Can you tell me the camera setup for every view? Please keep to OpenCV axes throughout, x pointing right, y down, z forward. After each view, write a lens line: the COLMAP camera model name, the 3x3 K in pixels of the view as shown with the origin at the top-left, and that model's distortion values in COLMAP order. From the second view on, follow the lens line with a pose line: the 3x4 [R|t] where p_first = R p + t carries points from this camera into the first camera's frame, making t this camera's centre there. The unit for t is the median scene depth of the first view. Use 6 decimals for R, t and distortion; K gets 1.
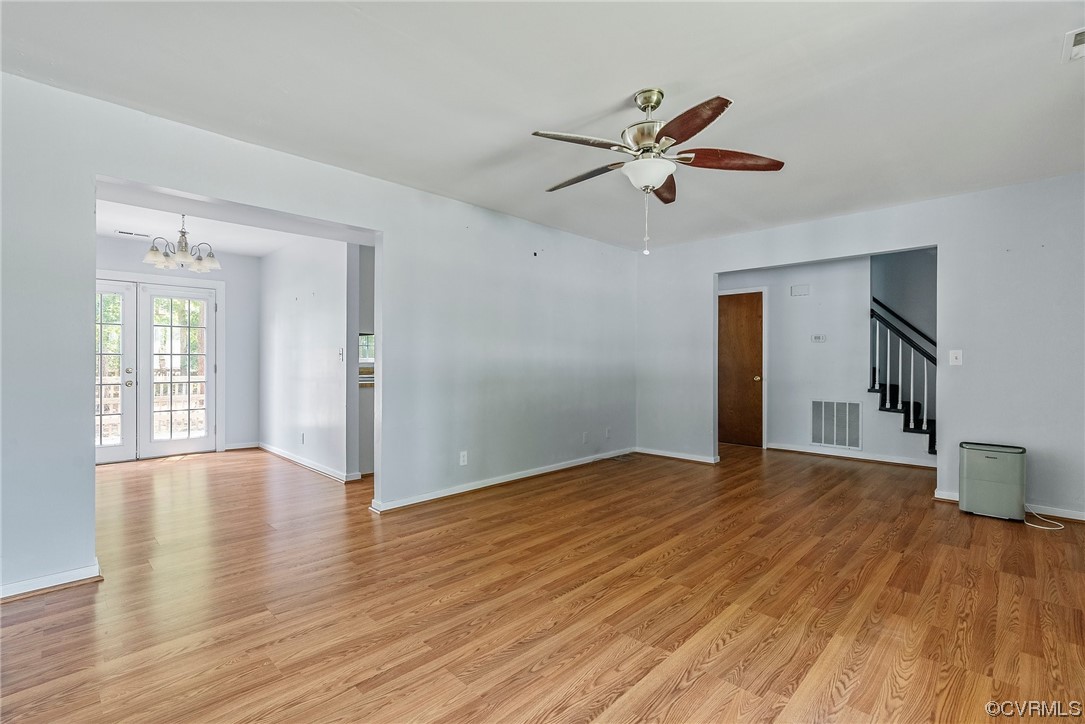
lens RADIAL K [[502.7, 0, 549.6], [0, 502.7, 363.8], [0, 0, 1]] dist [-0.002118, -0.001676]
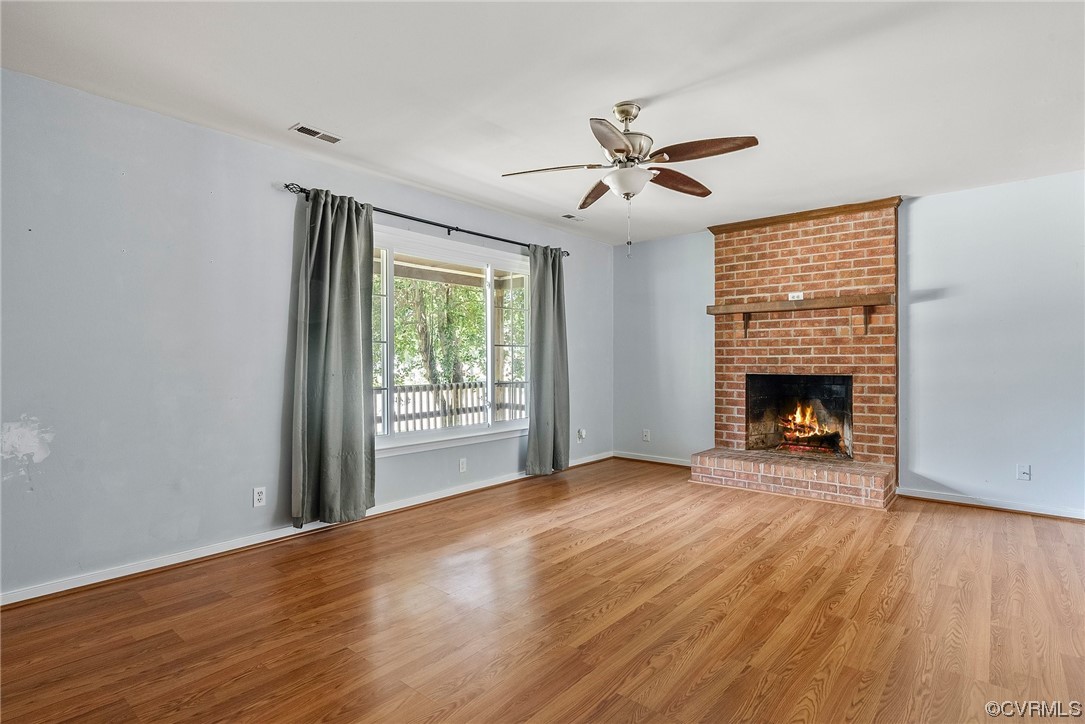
lens RADIAL K [[502.7, 0, 541.6], [0, 502.7, 360.1], [0, 0, 1]] dist [-0.002118, -0.001676]
pose [[-0.999268, -0.003543, -0.038086, 0.402532], [-0.003715, 0.999983, 0.004446, -0.012204], [0.038070, 0.004584, -0.999265, 1.982104]]
